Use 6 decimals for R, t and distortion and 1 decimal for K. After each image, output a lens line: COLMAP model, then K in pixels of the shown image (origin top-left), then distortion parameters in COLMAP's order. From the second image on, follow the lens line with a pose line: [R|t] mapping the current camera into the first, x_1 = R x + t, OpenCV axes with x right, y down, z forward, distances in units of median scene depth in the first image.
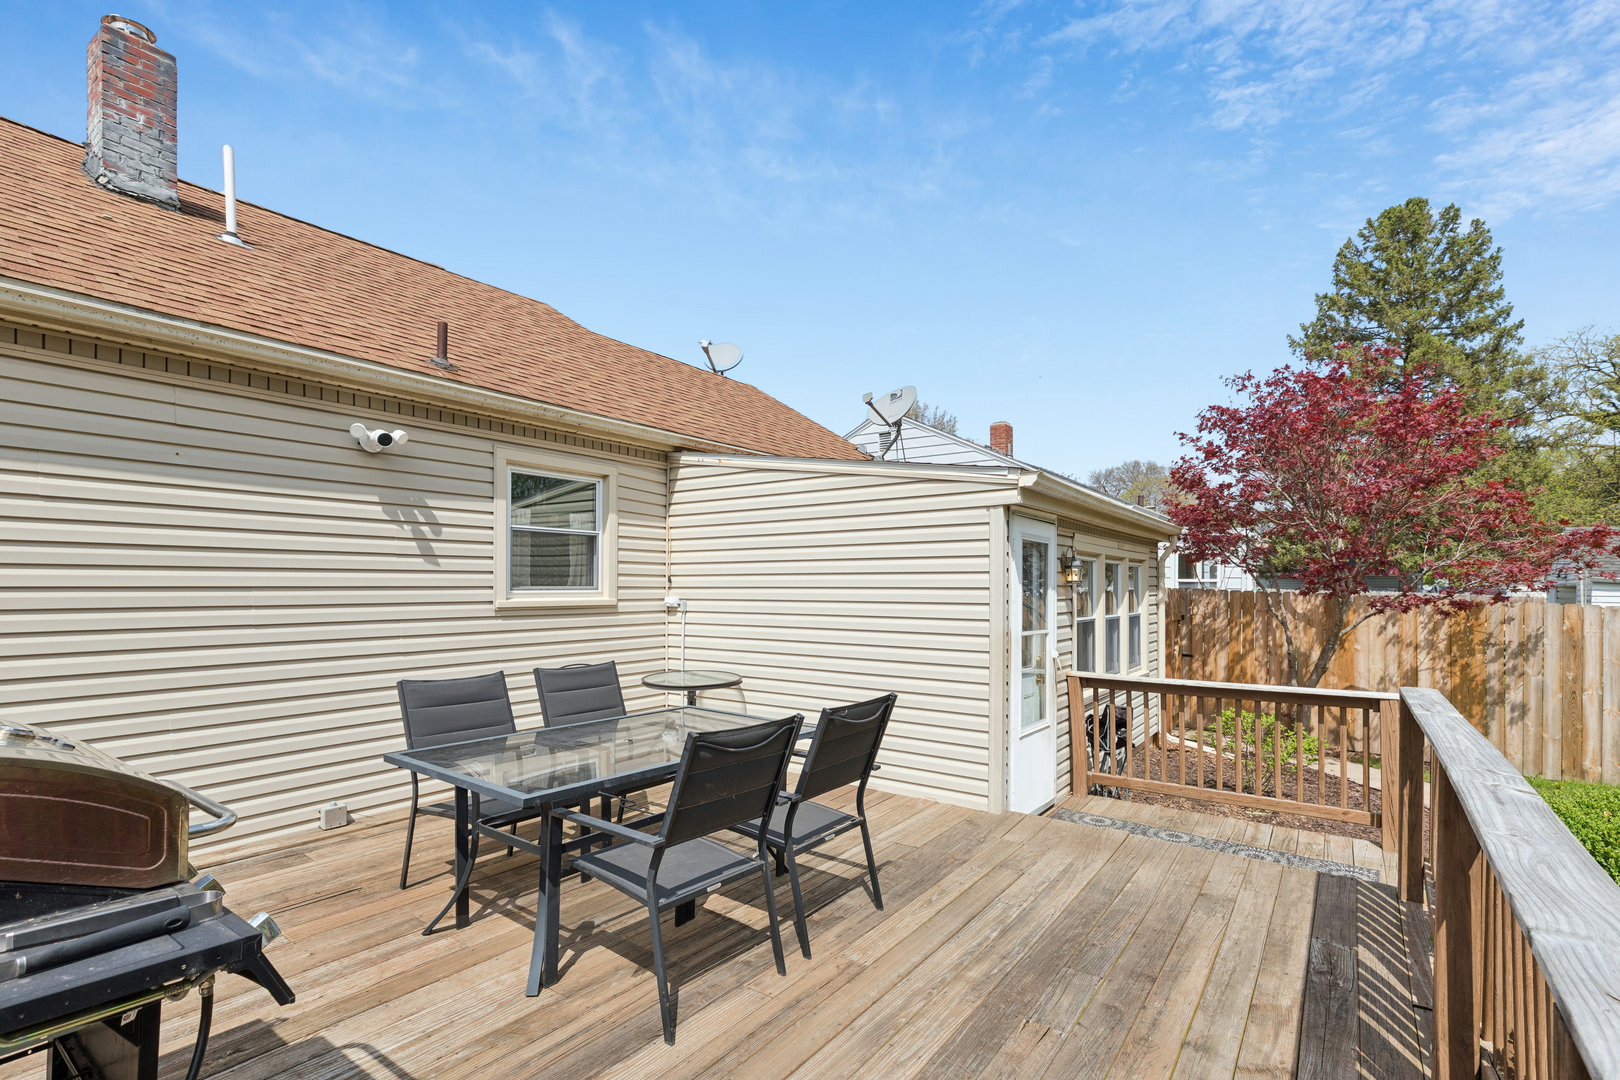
lens RADIAL K [[747.5, 0, 809.6], [0, 747.5, 590.7], [0, 0, 1]] dist [-0.000120, 0.000364]
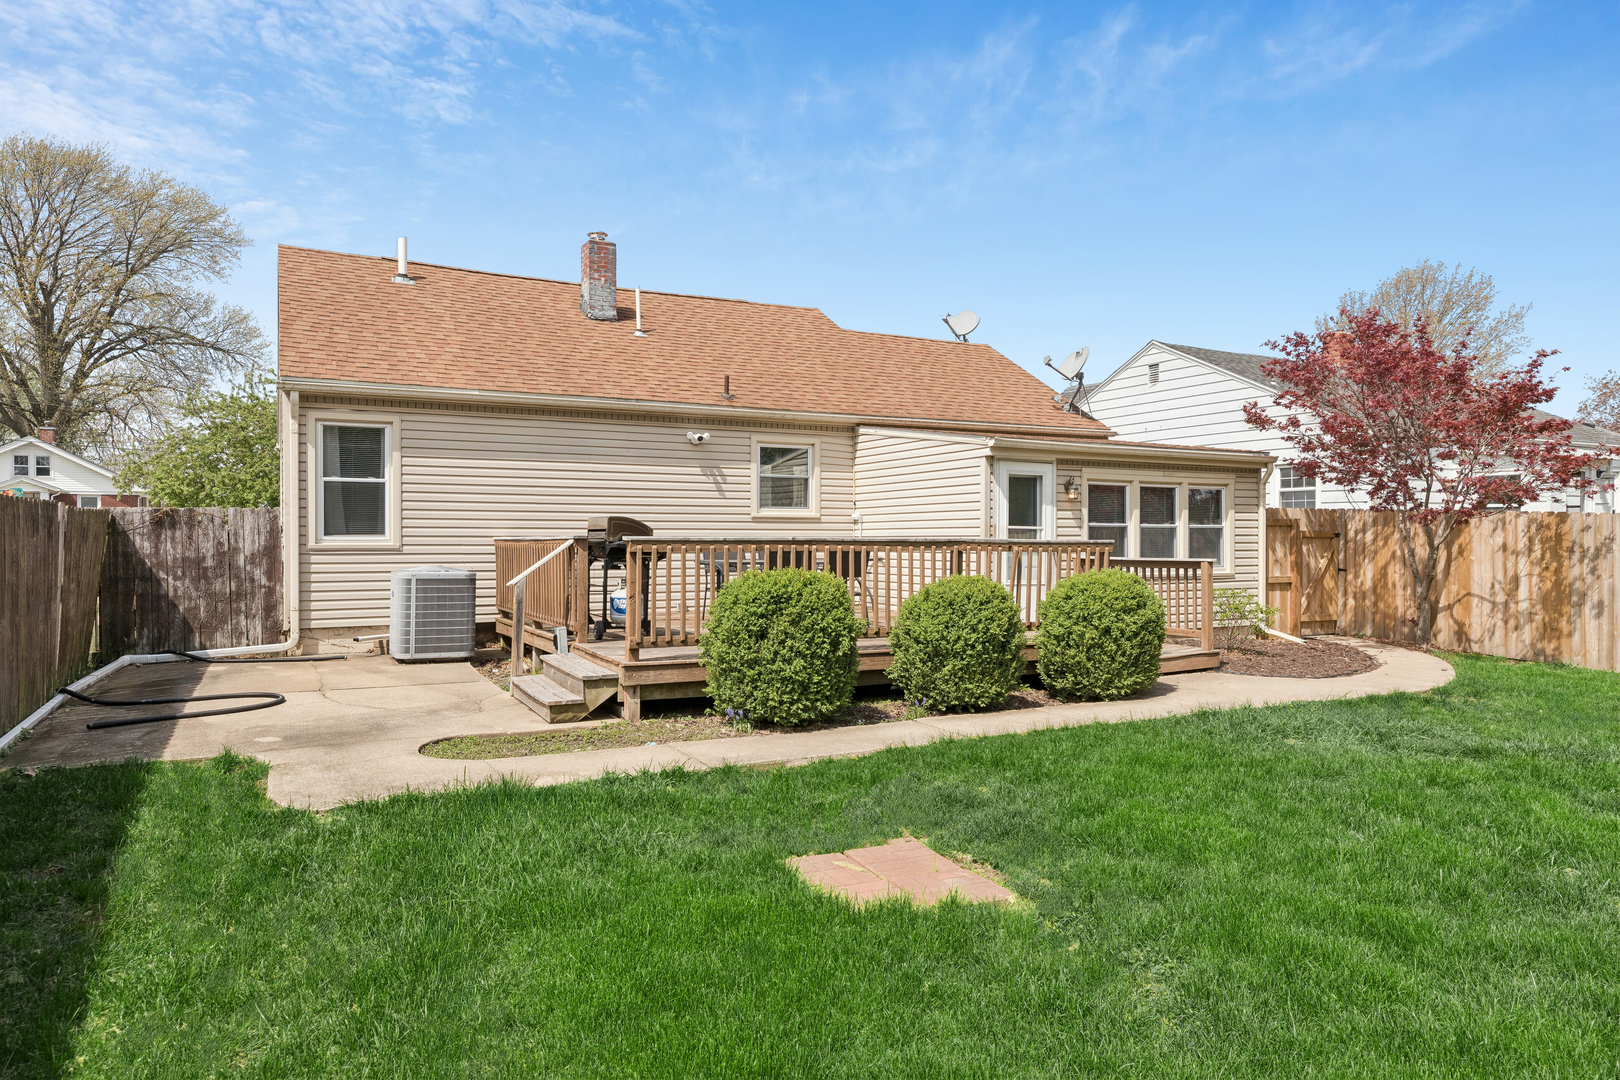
lens RADIAL K [[1062.2, 0, 808.7], [0, 1062.2, 546.5], [0, 0, 1]] dist [0.063872, -0.000748]
pose [[0.891200, -0.001061, -0.453609, 0.901811], [0.000245, 0.999998, -0.001858, 0.097026], [0.453611, 0.001545, 0.891199, -1.306354]]
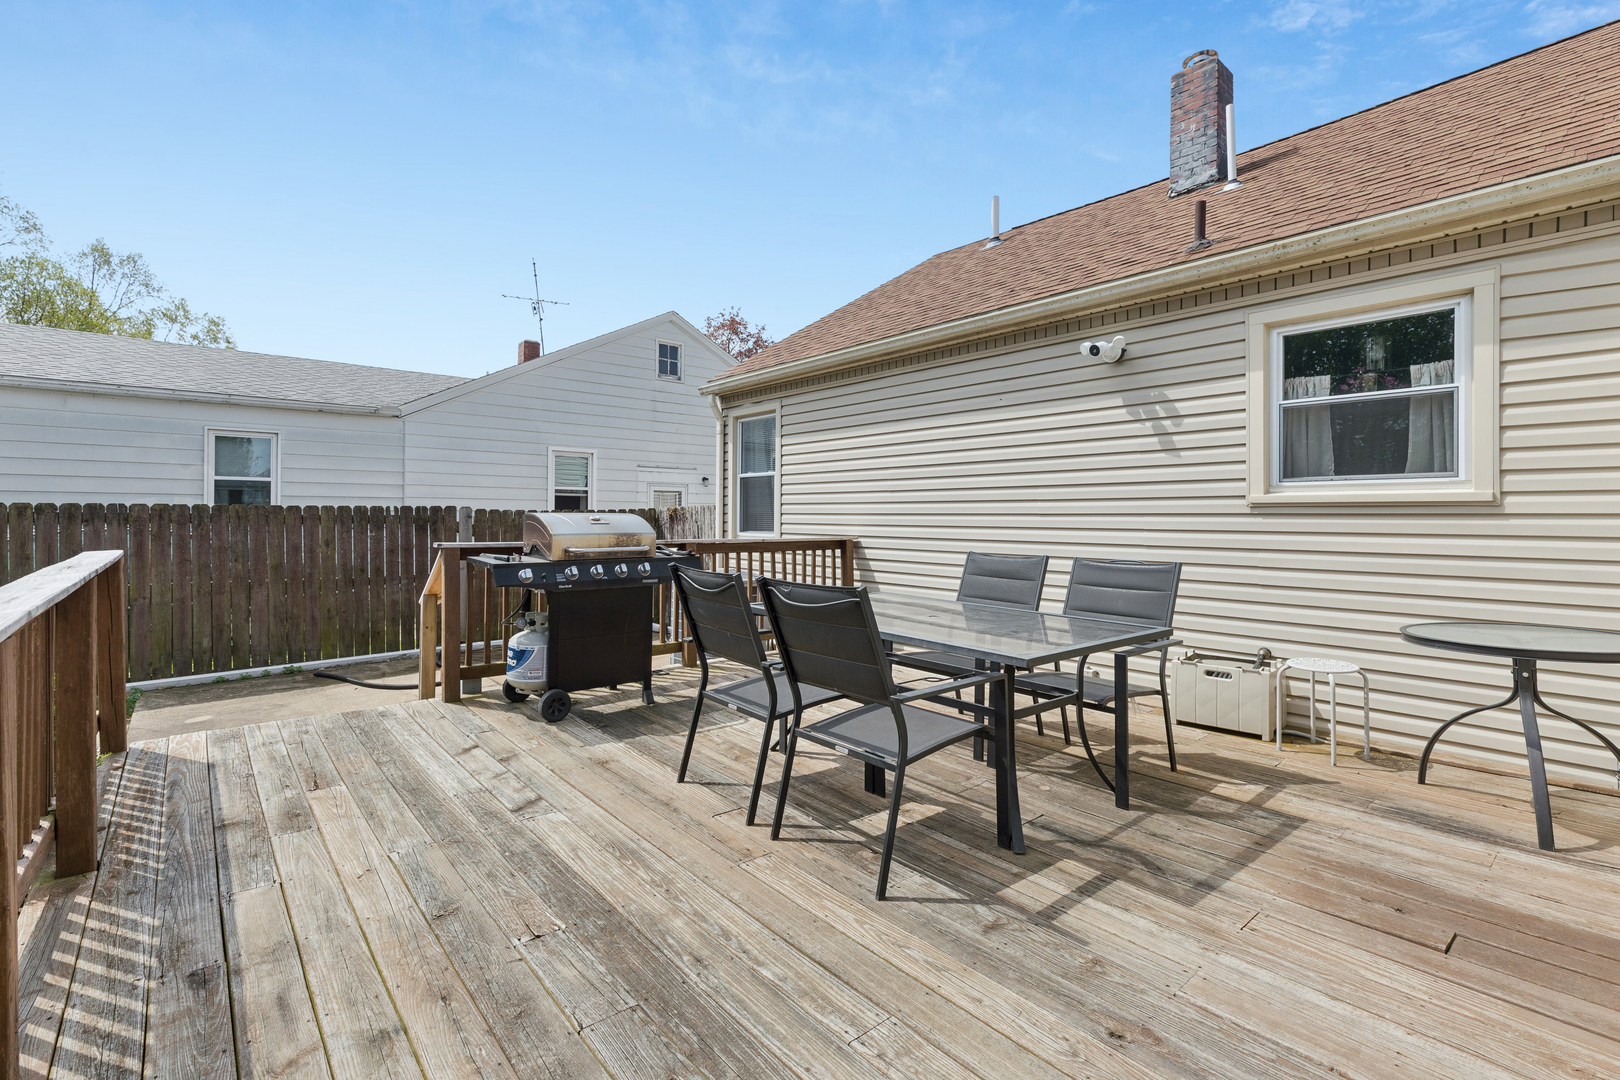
lens RADIAL K [[747.5, 0, 815.4], [0, 747.5, 515.2], [0, 0, 1]] dist [-0.000120, 0.000364]
pose [[-0.242207, -0.010558, -0.970167, 0.480517], [-0.013505, 0.999881, -0.007510, 0.045648], [0.970131, 0.011283, -0.242321, 0.671915]]
